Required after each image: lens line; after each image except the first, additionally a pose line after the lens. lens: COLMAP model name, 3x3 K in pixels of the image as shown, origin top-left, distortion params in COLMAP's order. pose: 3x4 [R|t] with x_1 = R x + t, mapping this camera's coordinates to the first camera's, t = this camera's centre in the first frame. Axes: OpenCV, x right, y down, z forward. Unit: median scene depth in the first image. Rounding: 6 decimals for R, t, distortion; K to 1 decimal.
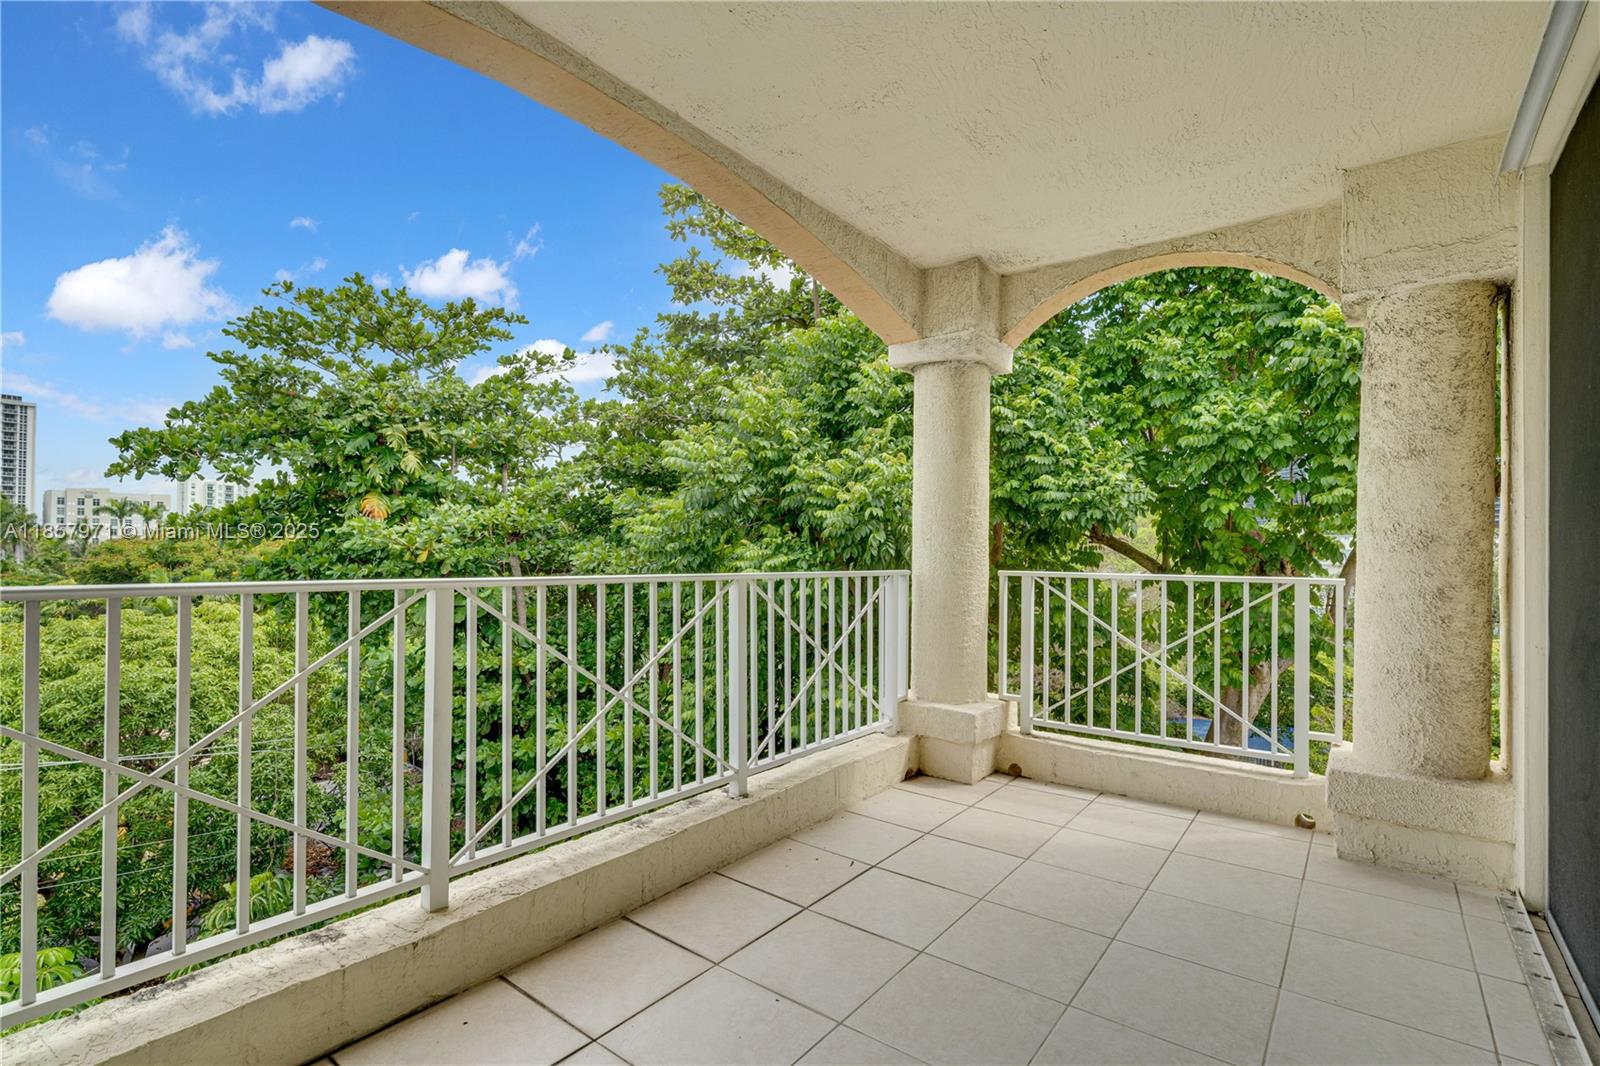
lens RADIAL K [[750.5, 0, 807.9], [0, 750.5, 538.6], [0, 0, 1]] dist [-0.004824, 0.002184]
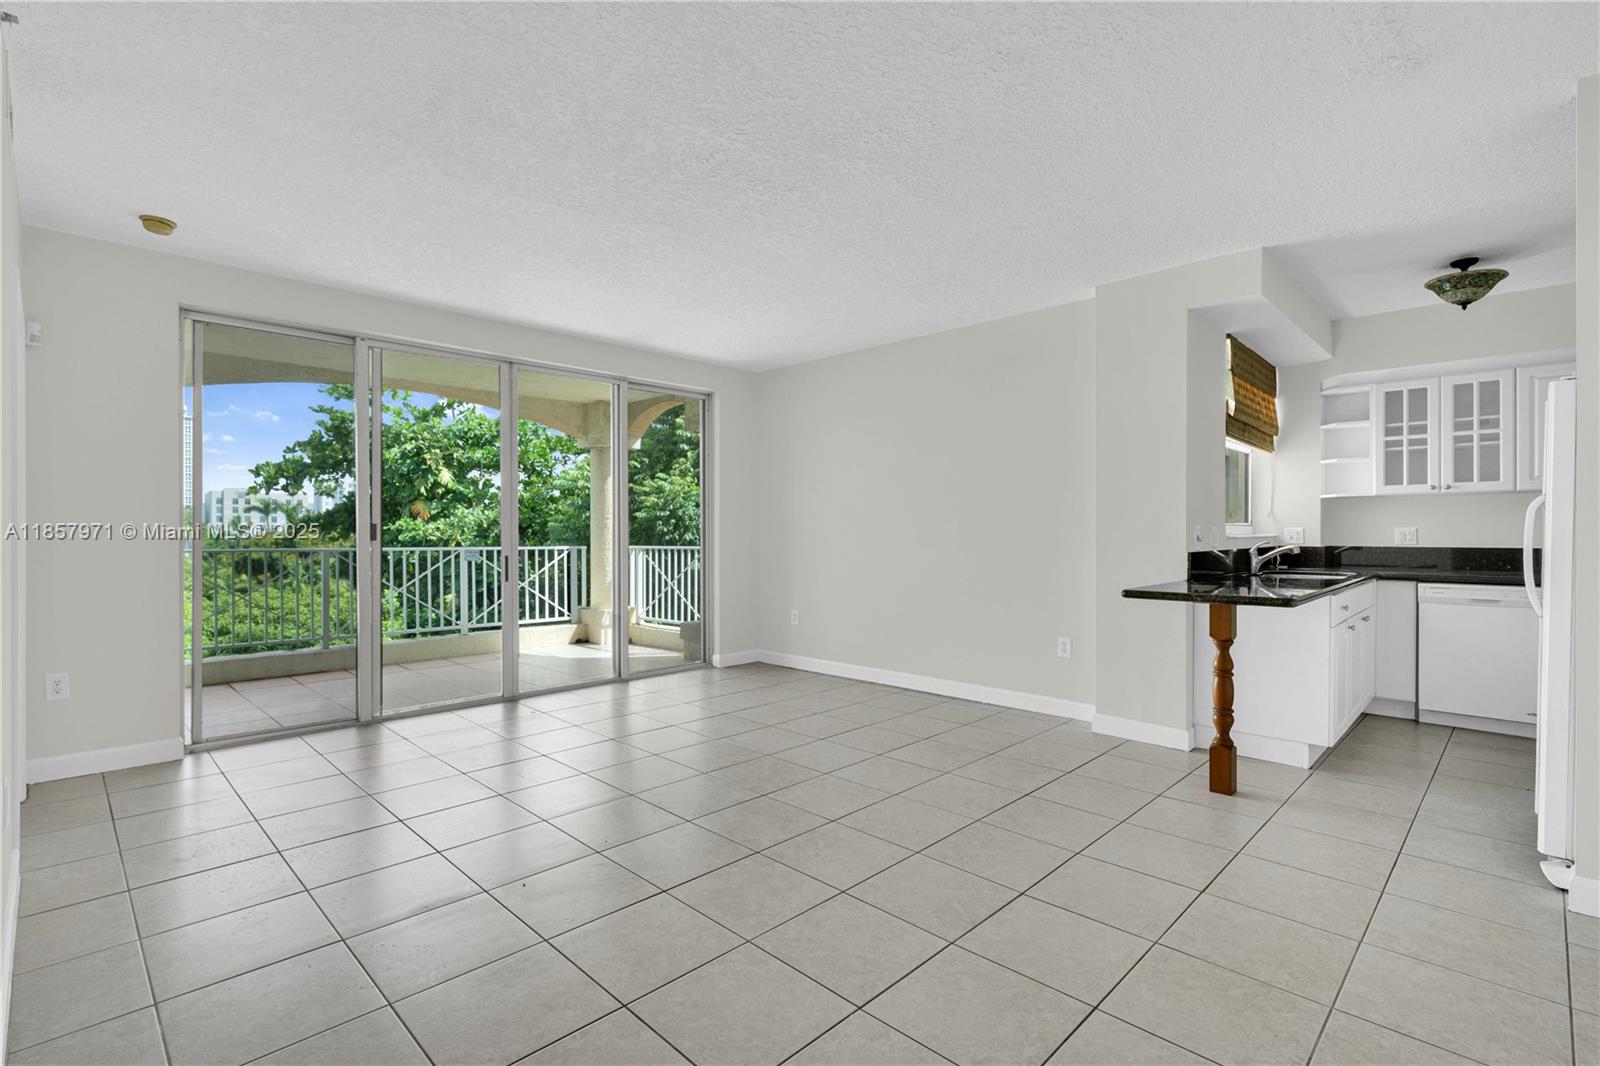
lens RADIAL K [[736.6, 0, 810.8], [0, 736.6, 524.6], [0, 0, 1]] dist [-0.009843, 0.002141]
pose [[0.994307, -0.015853, -0.105363, 0.298814], [0.015947, 0.999873, 0.000048, -0.002652], [0.105349, -0.001728, 0.994434, -0.299616]]
